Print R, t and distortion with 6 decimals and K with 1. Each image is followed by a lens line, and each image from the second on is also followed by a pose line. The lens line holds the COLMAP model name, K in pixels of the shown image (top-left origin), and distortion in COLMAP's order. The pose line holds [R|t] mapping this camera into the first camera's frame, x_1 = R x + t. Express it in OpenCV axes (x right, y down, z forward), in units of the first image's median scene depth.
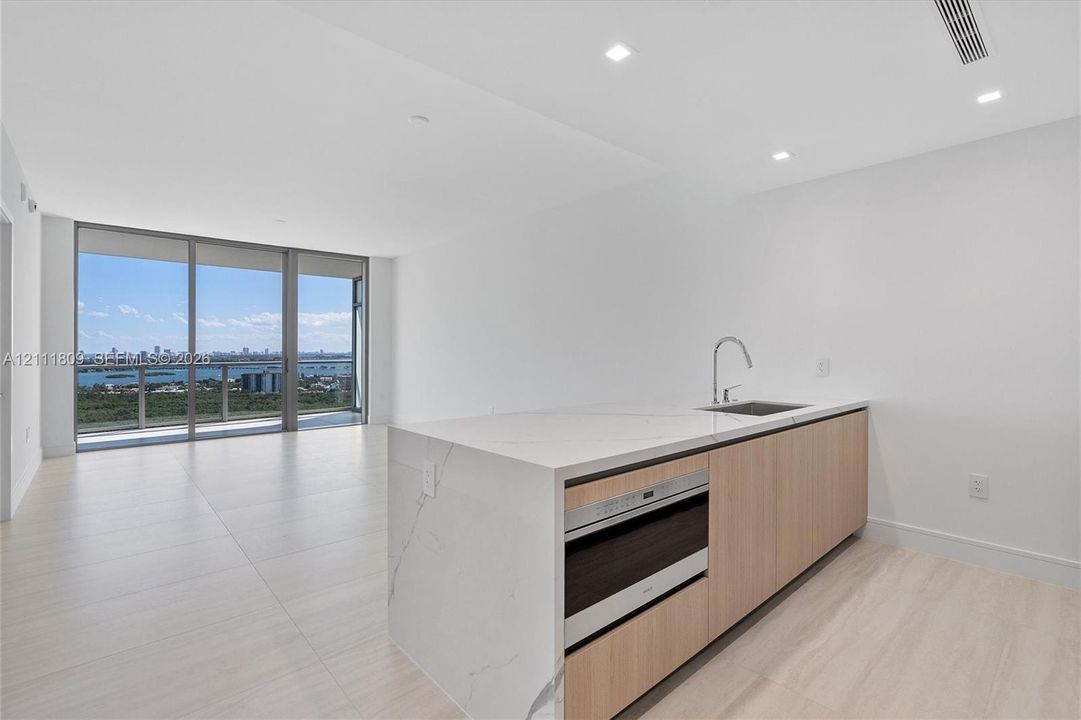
lens RADIAL K [[492.0, 0, 540.5], [0, 492.0, 360.0], [0, 0, 1]] dist [0.000896, -0.000094]
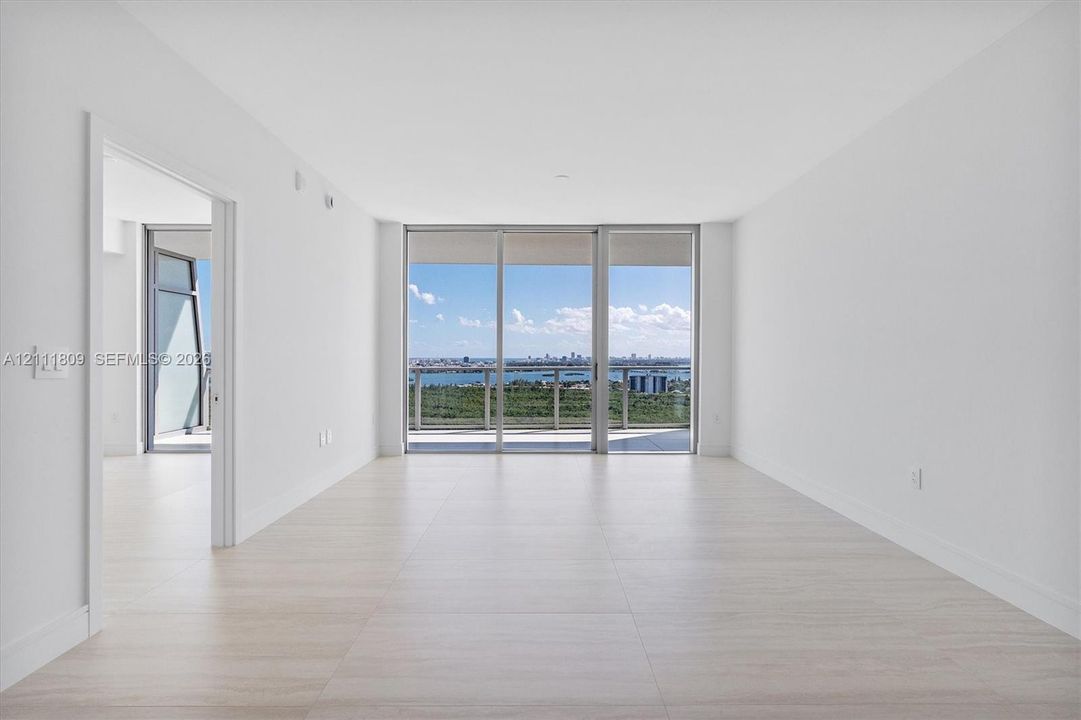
lens RADIAL K [[489.3, 0, 547.8], [0, 489.3, 362.8], [0, 0, 1]] dist [0.000116, 0.000050]
pose [[0.756279, 0.011410, -0.654150, -0.047935], [-0.015113, 0.999886, -0.000032, -0.002427], [0.654075, 0.009911, 0.756365, 0.326062]]
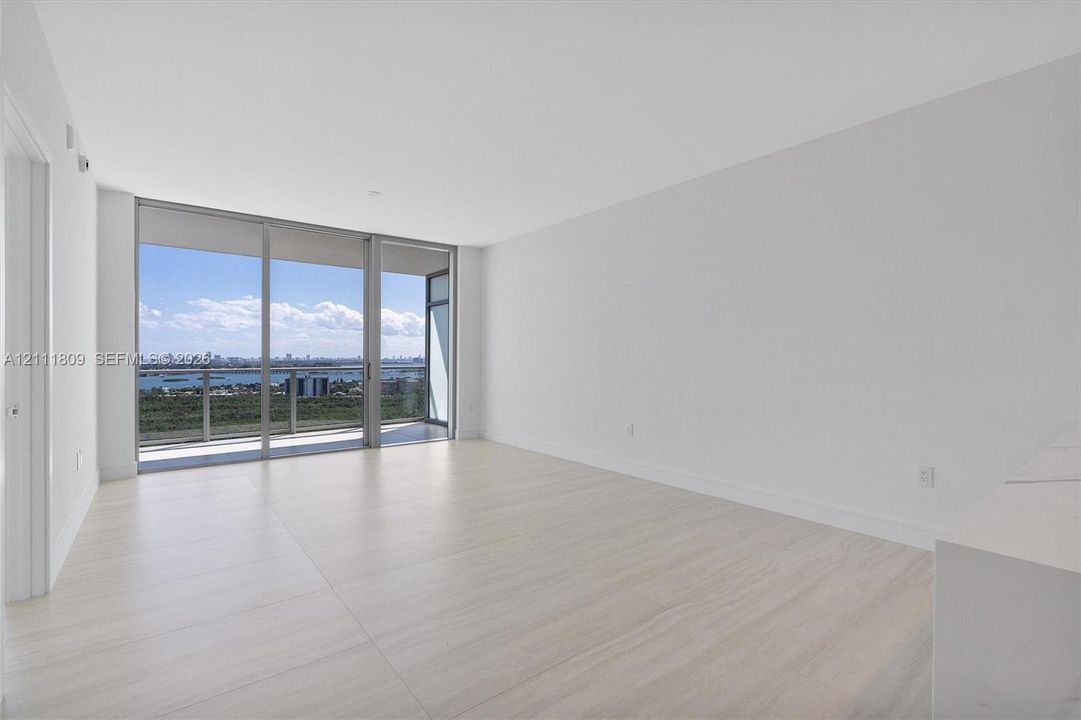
lens RADIAL K [[484.7, 0, 540.0], [0, 484.7, 369.7], [0, 0, 1]] dist [-0.001442, 0.000012]
pose [[0.998110, 0.004122, -0.061319, -0.159456], [-0.003698, 0.999969, 0.007021, 0.000942], [0.061346, -0.006781, 0.998094, 0.167804]]
